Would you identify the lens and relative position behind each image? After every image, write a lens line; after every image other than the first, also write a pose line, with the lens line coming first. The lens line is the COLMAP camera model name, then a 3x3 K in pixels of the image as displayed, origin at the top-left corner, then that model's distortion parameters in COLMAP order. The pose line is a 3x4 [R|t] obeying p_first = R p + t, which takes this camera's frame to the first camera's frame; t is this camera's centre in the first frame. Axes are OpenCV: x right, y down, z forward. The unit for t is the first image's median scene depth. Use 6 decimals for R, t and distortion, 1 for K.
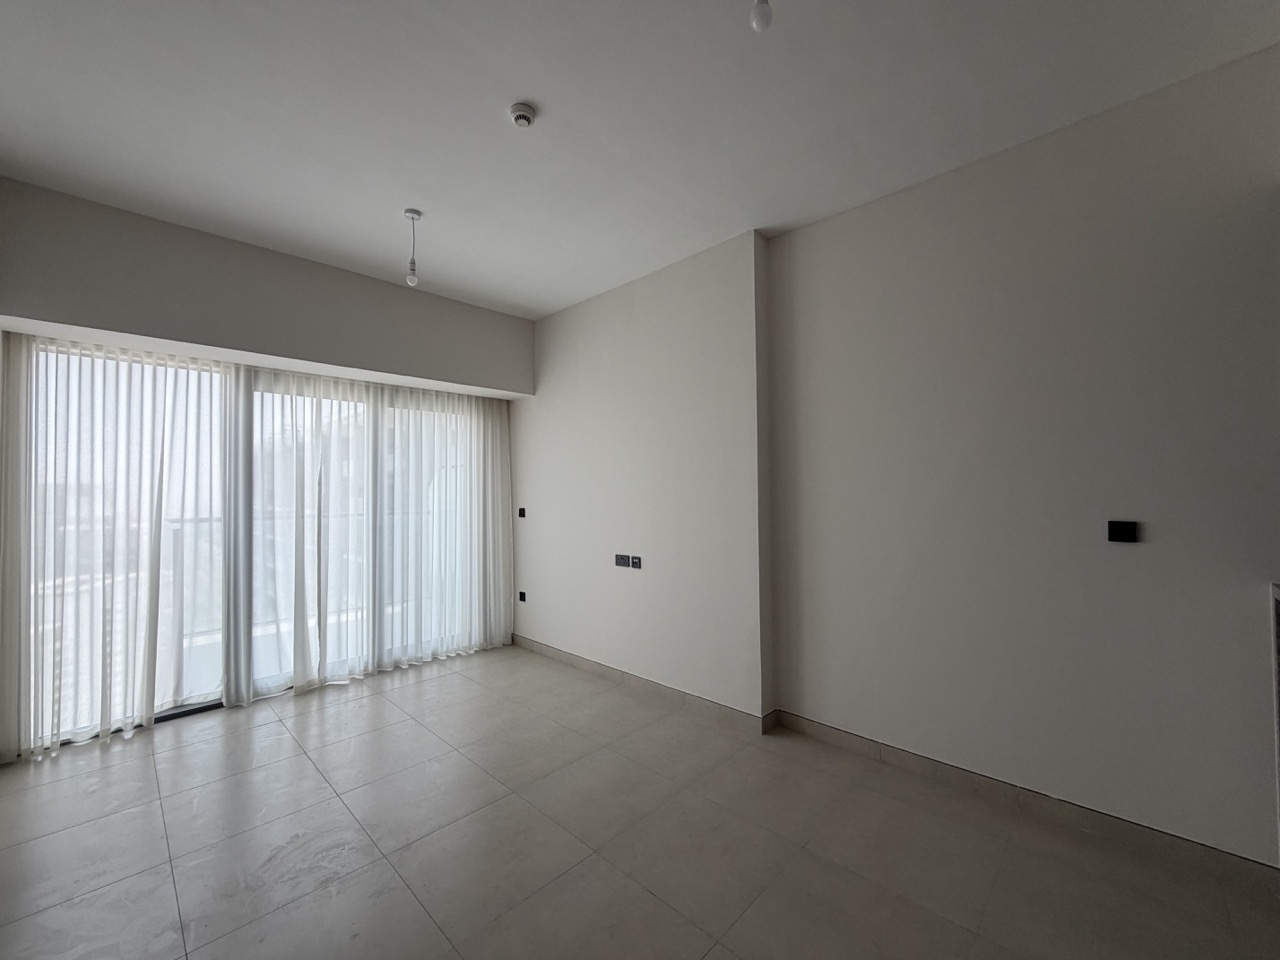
lens RADIAL K [[510.4, 0, 636.4], [0, 510.4, 481.7], [0, 0, 1]] dist [0.000648, -0.000060]
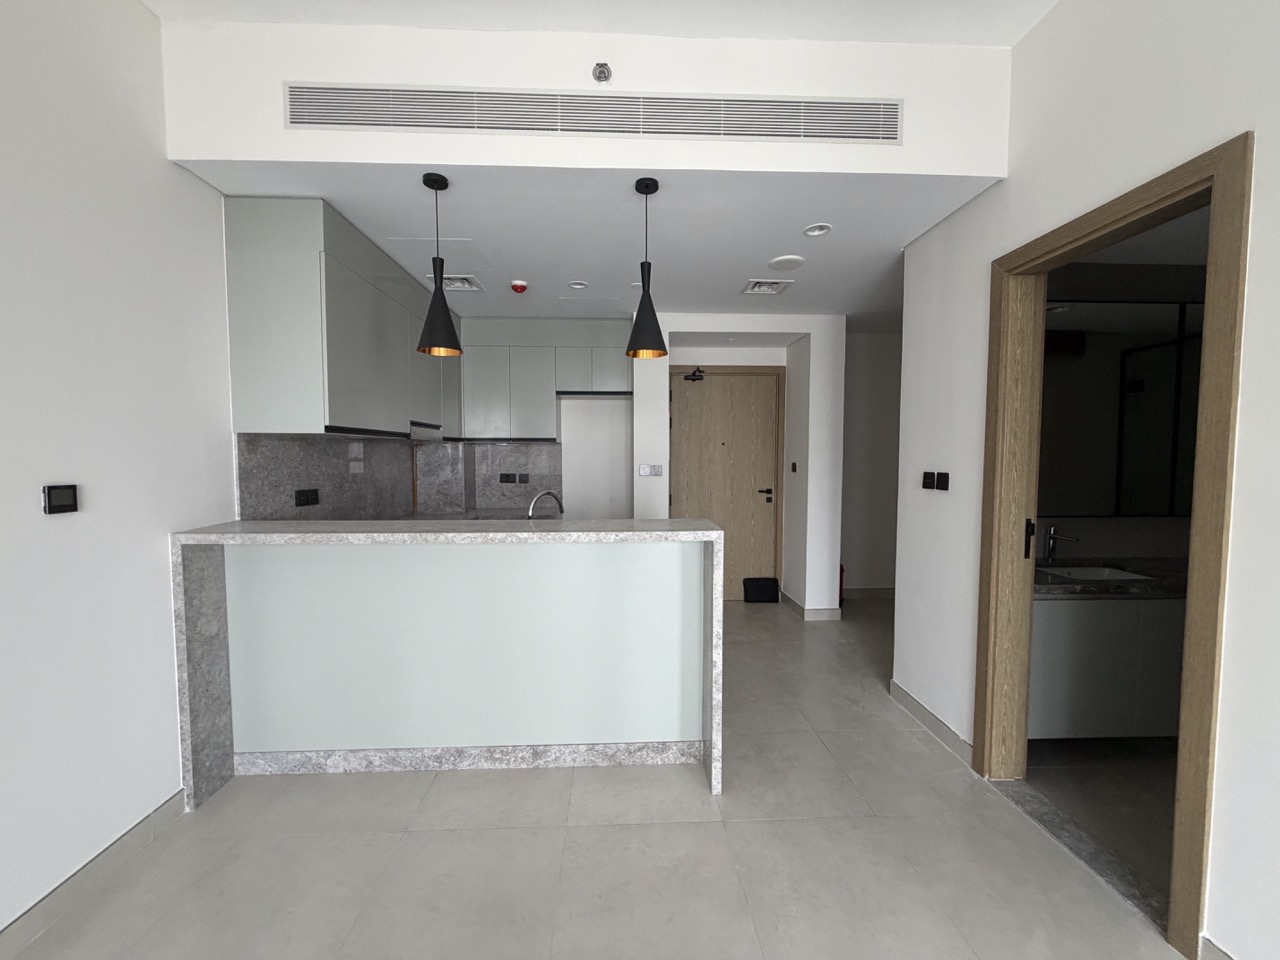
lens RADIAL K [[510.4, 0, 636.4], [0, 510.4, 481.7], [0, 0, 1]] dist [0.000648, -0.000060]
pose [[-0.730392, -0.031626, 0.682296, -0.093101], [-0.008749, 0.999279, 0.036953, 0.022592], [-0.682972, 0.021021, -0.730142, 0.573006]]
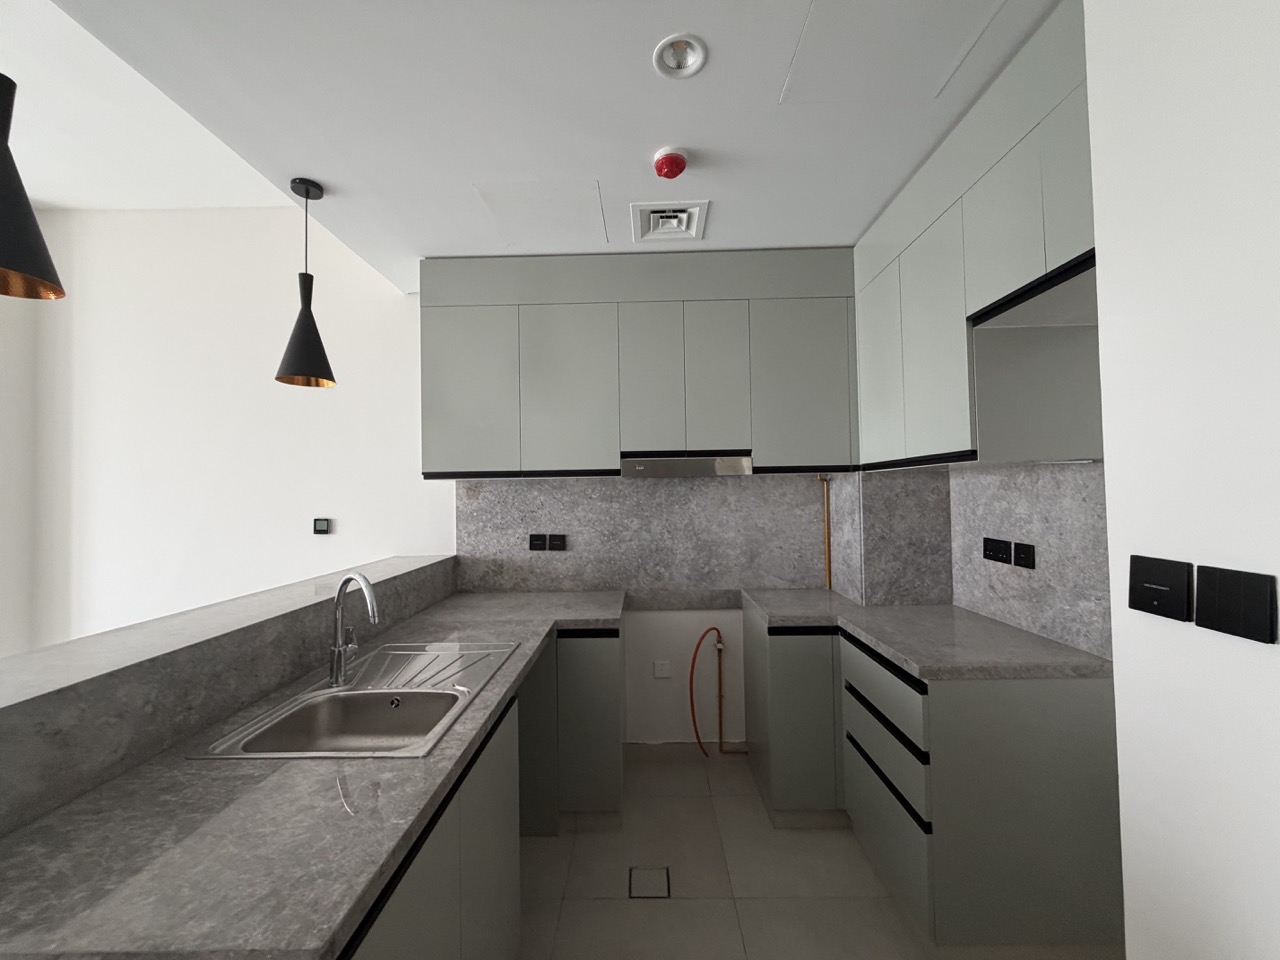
lens RADIAL K [[510.4, 0, 636.4], [0, 510.4, 481.7], [0, 0, 1]] dist [0.000648, -0.000060]
pose [[0.725490, 0.010448, 0.688153, 0.384460], [-0.002816, 0.999921, -0.012212, -0.002235], [-0.688227, 0.006922, 0.725462, -0.311442]]
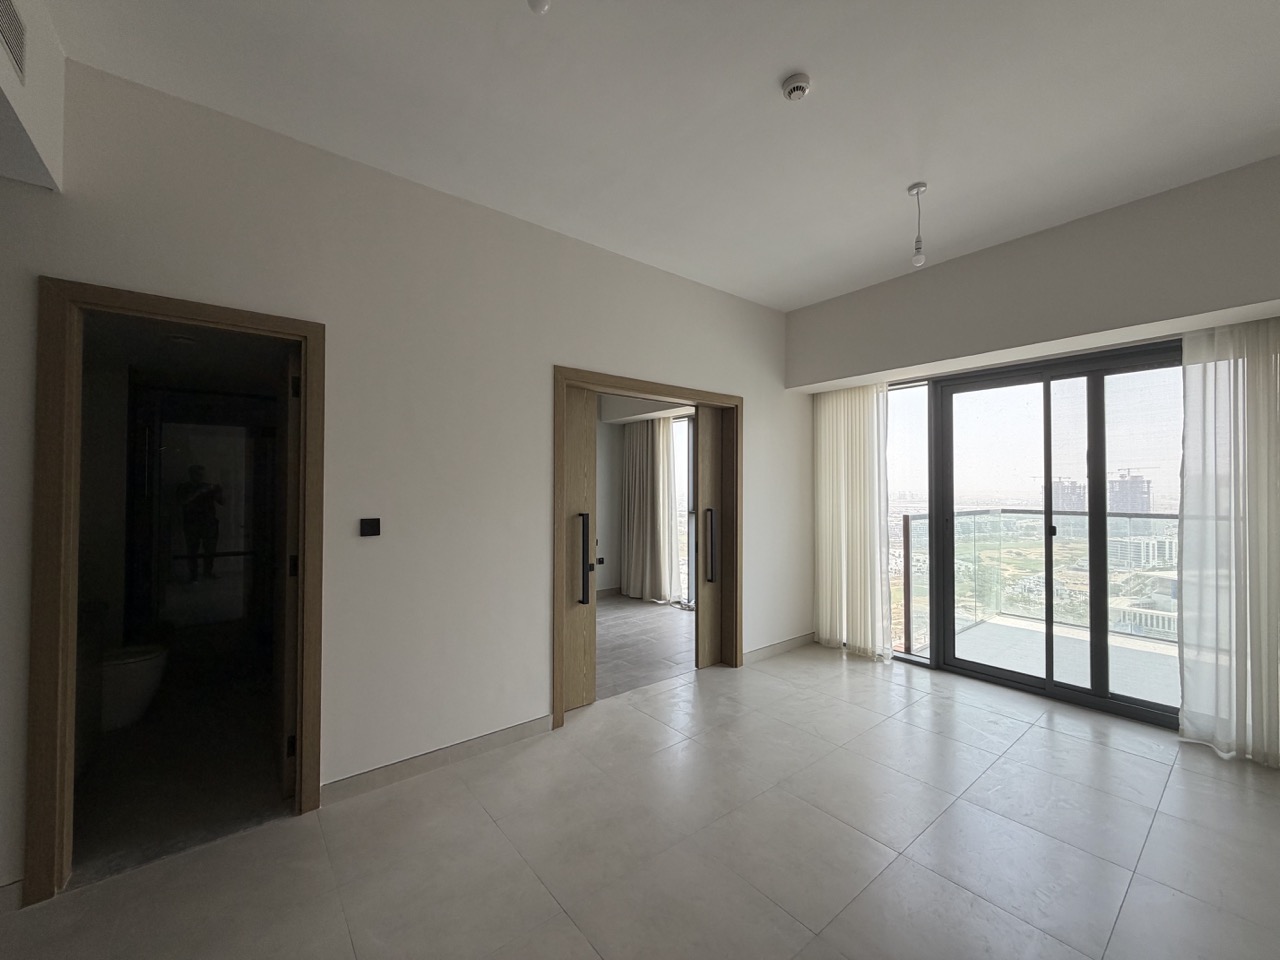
lens RADIAL K [[510.4, 0, 636.4], [0, 510.4, 481.7], [0, 0, 1]] dist [0.000648, -0.000060]
pose [[-0.120586, -0.004812, -0.992691, 0.450283], [0.021558, 0.999740, -0.007465, 0.002580], [0.992469, -0.022301, -0.120451, 0.489476]]
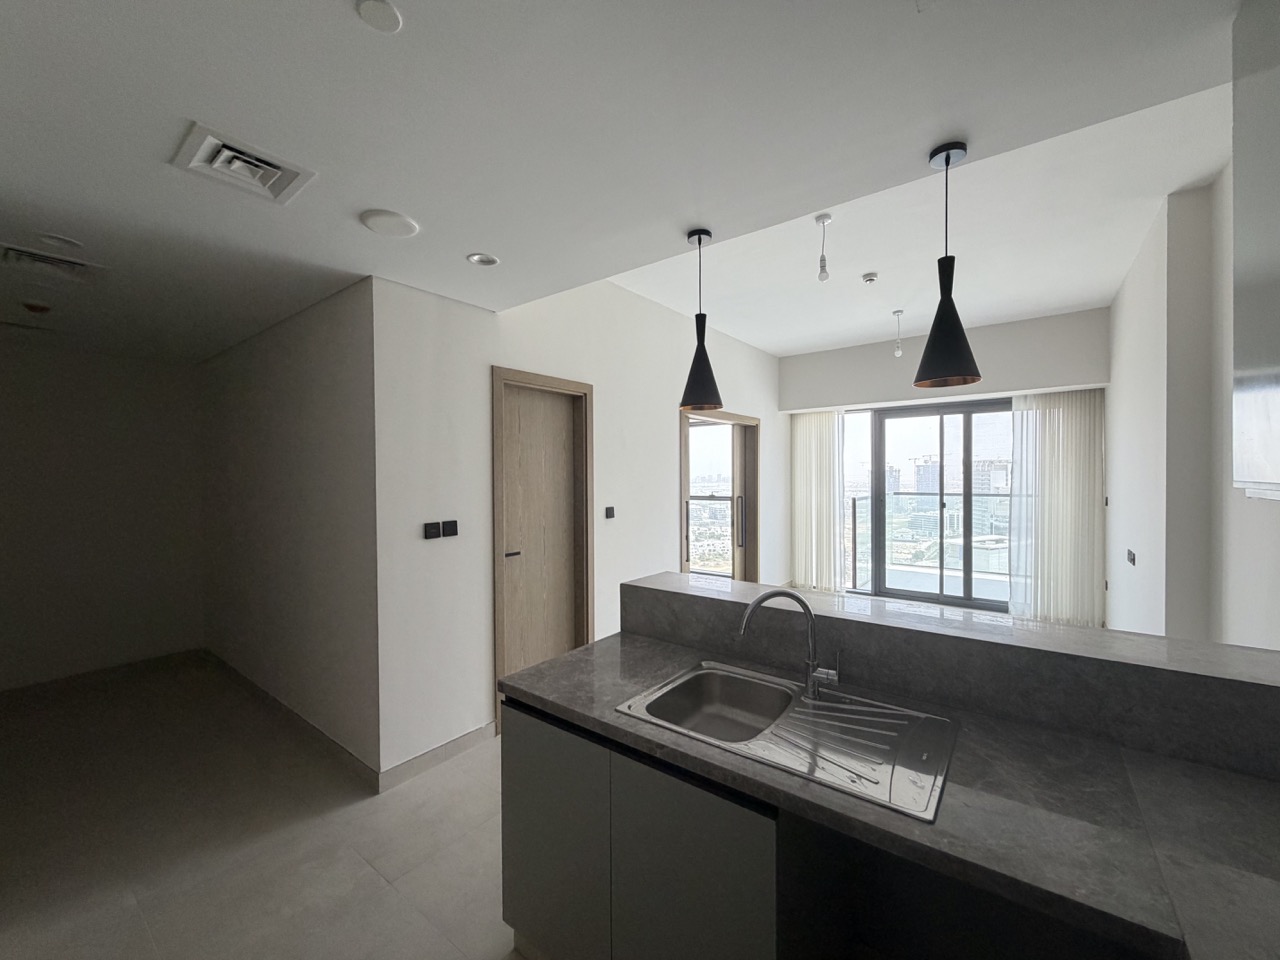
lens RADIAL K [[510.4, 0, 636.4], [0, 510.4, 481.7], [0, 0, 1]] dist [0.000648, -0.000060]
pose [[0.118966, 0.021679, -0.992662, 0.908257], [0.029208, 0.999253, 0.025323, -0.040571], [0.992469, -0.032006, 0.118244, -0.037754]]
